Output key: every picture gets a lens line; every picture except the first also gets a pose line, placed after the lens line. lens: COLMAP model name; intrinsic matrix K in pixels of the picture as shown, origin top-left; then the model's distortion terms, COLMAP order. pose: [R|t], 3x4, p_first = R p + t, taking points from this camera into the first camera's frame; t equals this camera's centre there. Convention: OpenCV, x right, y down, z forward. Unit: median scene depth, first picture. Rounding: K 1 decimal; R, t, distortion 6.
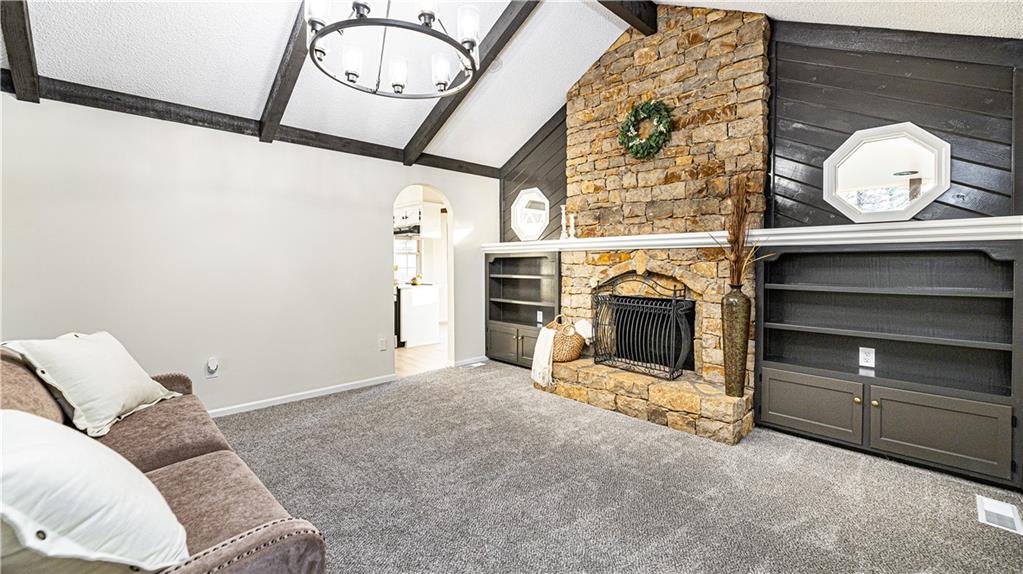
lens RADIAL K [[421.7, 0, 512.0], [0, 421.7, 283.2], [0, 0, 1]] dist [-0.001545, -0.001016]
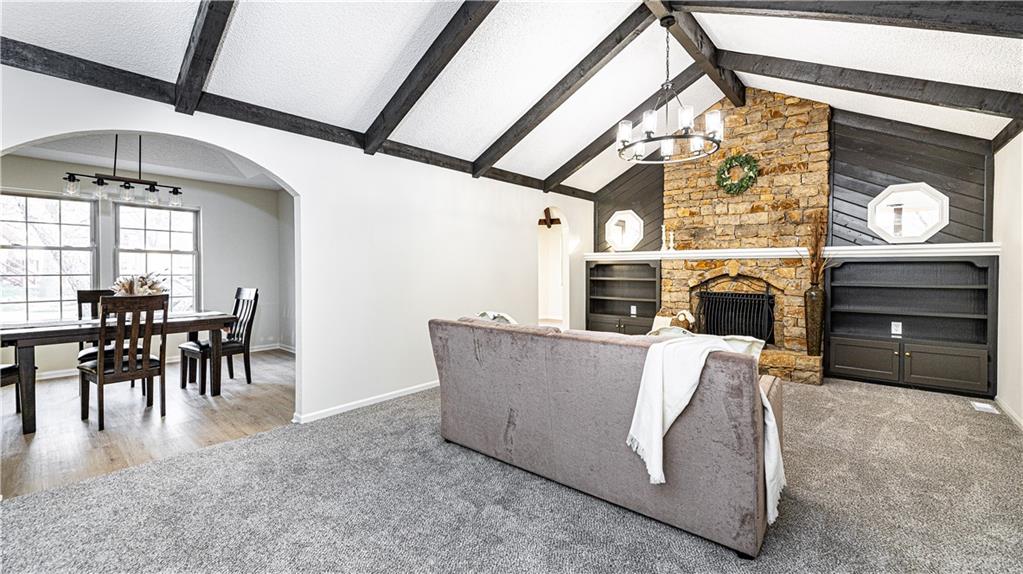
lens RADIAL K [[421.7, 0, 513.0], [0, 421.7, 288.4], [0, 0, 1]] dist [-0.001545, -0.001016]
pose [[0.994758, -0.004646, 0.102153, -0.602855], [0.004637, 0.999989, 0.000327, 0.015147], [-0.102153, 0.000149, 0.994769, -0.342894]]
